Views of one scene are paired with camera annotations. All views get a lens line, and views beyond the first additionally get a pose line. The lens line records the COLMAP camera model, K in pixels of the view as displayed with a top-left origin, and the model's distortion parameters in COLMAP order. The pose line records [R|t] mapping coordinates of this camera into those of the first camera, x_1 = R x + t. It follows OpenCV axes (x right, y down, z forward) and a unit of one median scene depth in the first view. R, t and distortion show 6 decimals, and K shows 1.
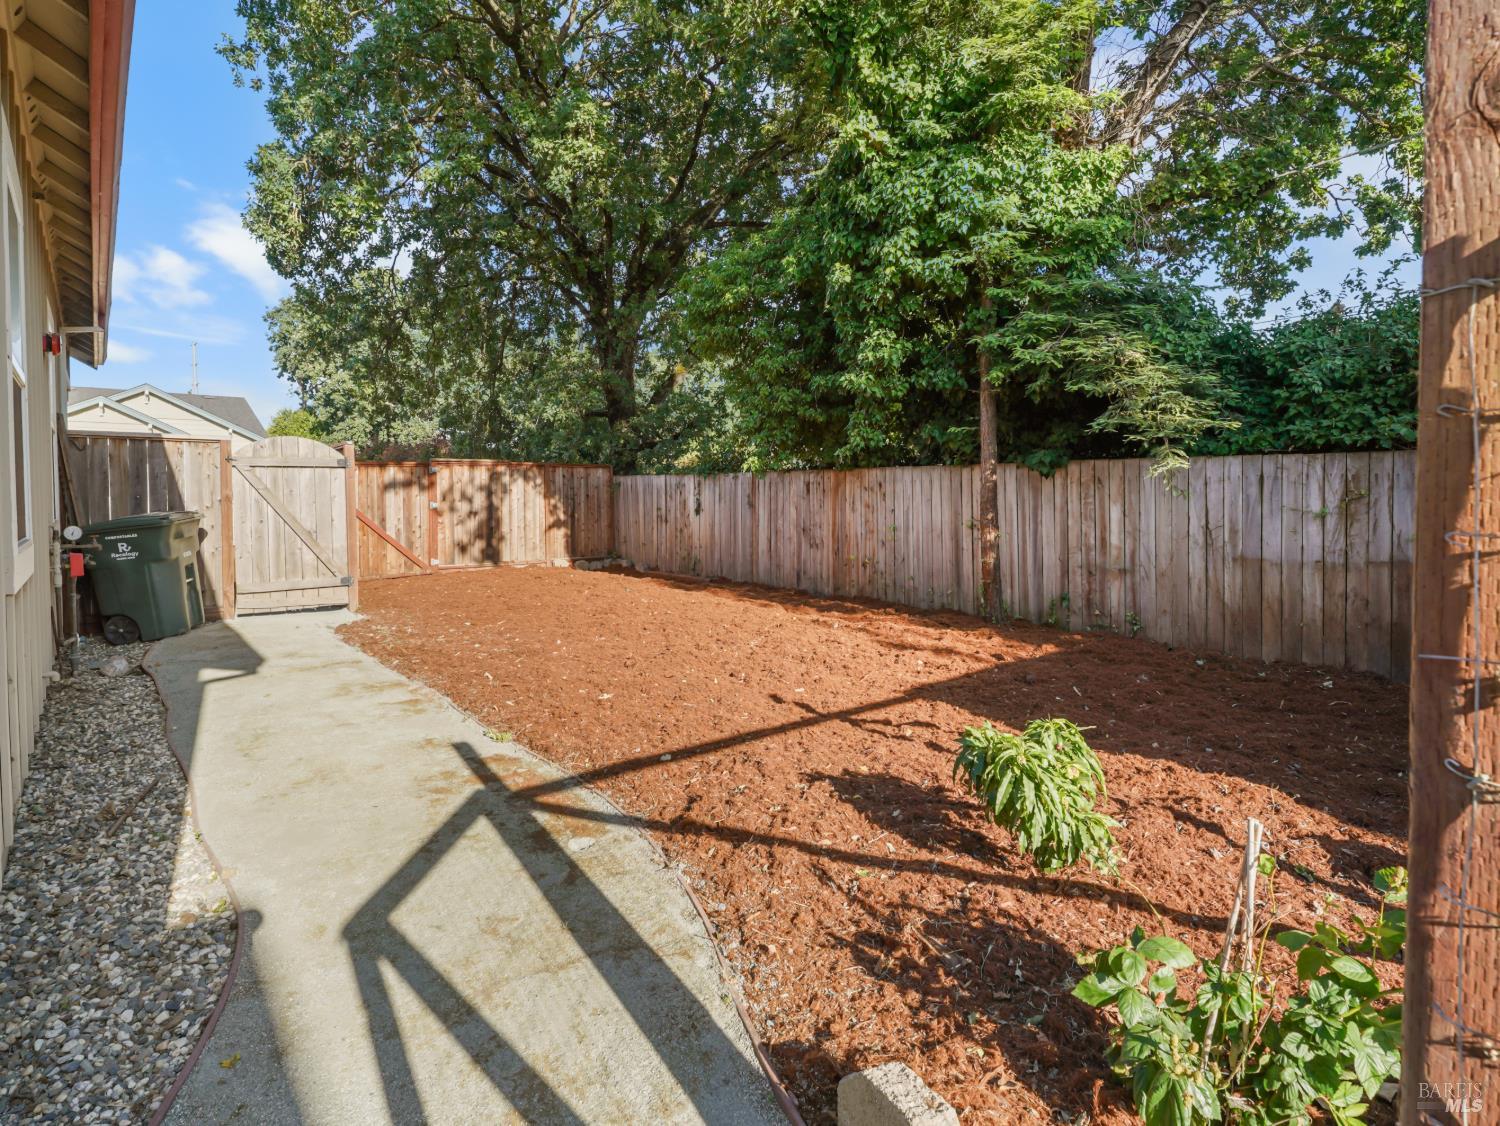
lens RADIAL K [[795.4, 0, 749.0], [0, 795.4, 520.9], [0, 0, 1]] dist [0.005225, 0.000152]
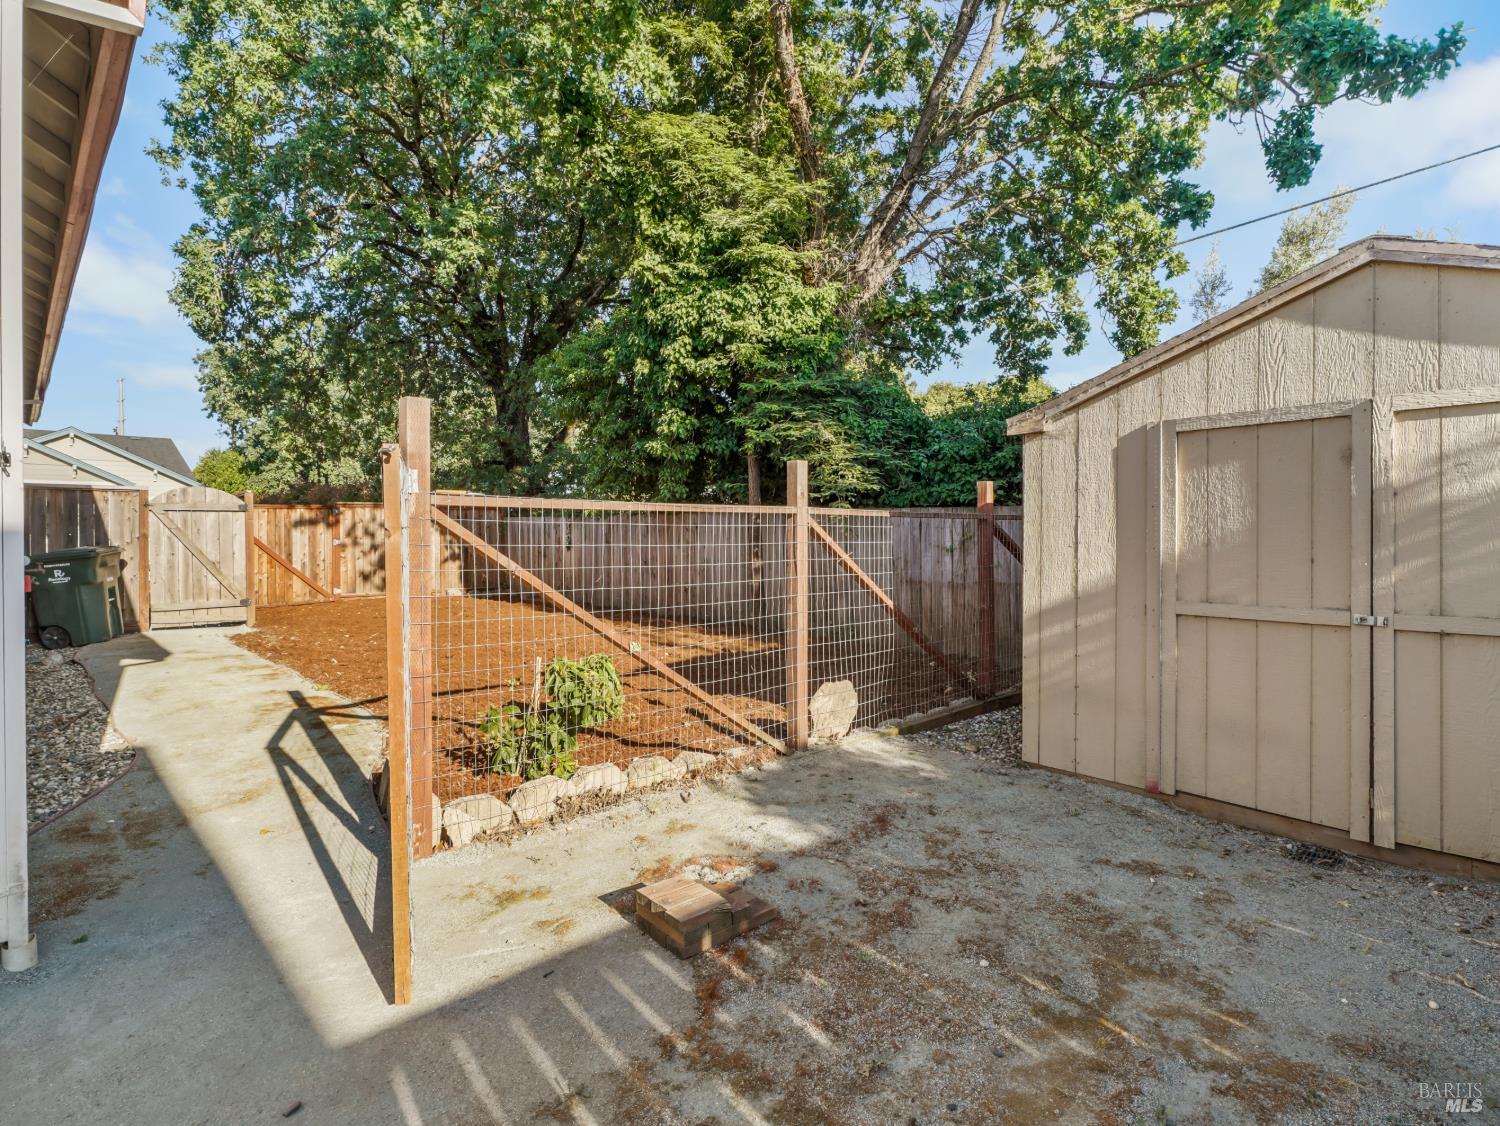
lens RADIAL K [[765.8, 0, 747.5], [0, 765.8, 537.3], [0, 0, 1]] dist [0.001023, 0.000920]
pose [[0.996750, 0.002820, 0.080502, 0.197642], [-0.000482, 0.999578, -0.029042, 0.009272], [-0.080550, 0.028909, 0.996331, -0.284579]]
